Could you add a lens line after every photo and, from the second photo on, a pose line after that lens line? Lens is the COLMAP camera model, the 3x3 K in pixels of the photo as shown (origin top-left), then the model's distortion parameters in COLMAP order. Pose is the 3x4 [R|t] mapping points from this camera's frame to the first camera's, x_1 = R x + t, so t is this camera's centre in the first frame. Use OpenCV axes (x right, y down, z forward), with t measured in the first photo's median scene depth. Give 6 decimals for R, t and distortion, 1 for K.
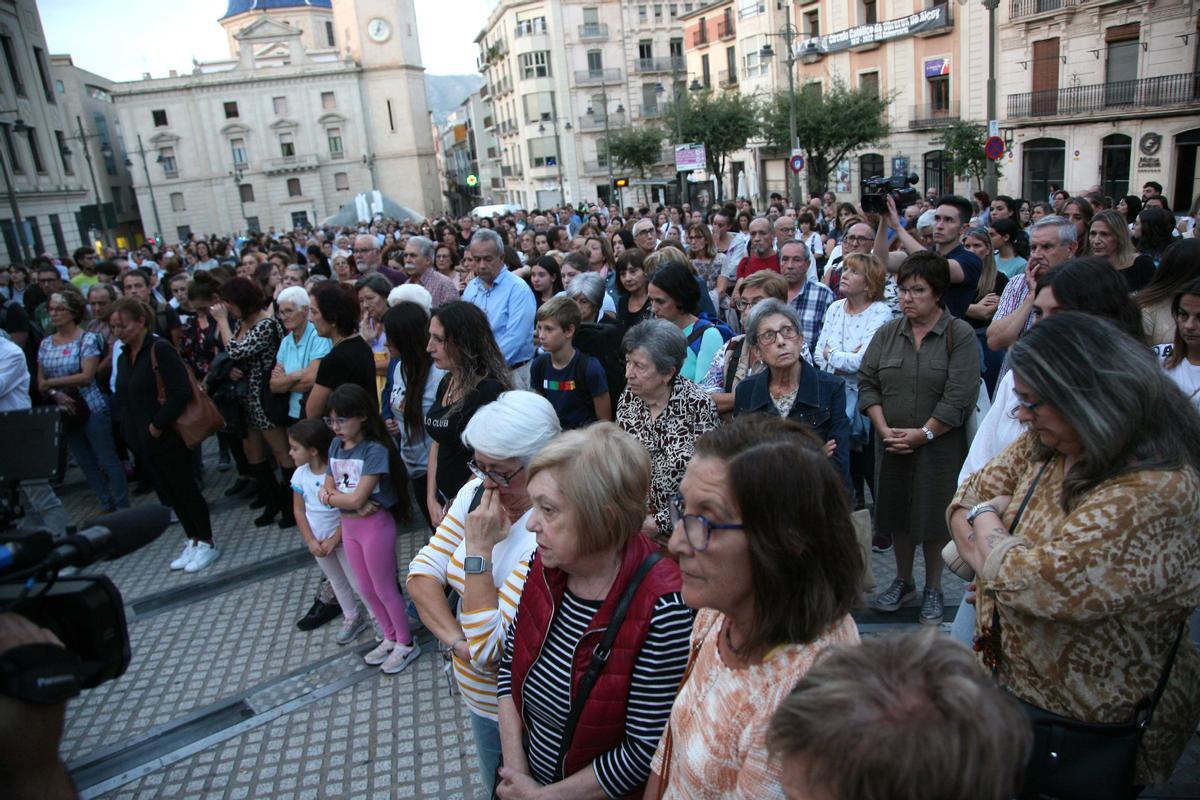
lens RADIAL K [[833.4, 0, 600.0], [0, 833.4, 400.0], [0, 0, 1]] dist [-0.131174, 0.074747]
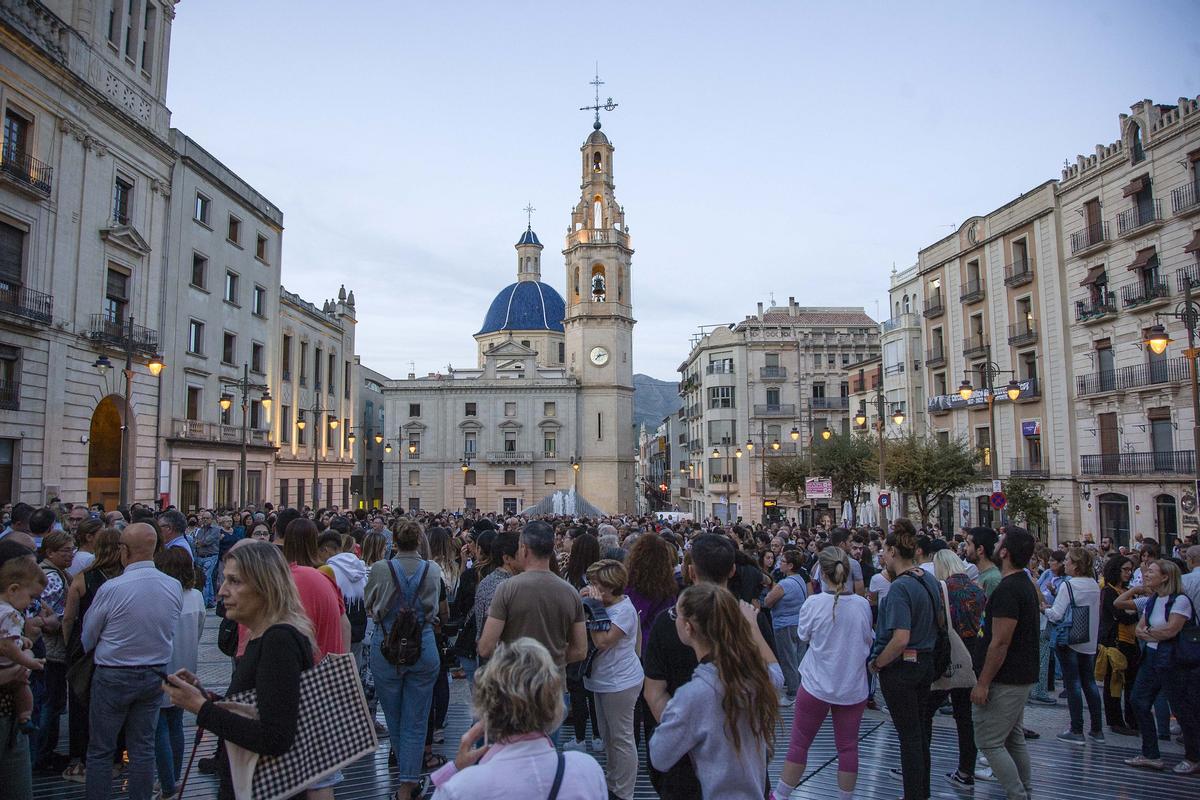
lens RADIAL K [[833.4, 0, 600.0], [0, 833.4, 400.0], [0, 0, 1]] dist [-0.131174, 0.074747]
pose [[0.965338, 0.065301, -0.252700, 0.053303], [-0.151155, 0.929179, -0.337312, 0.023199], [0.212777, 0.363817, 0.906842, -0.118460]]
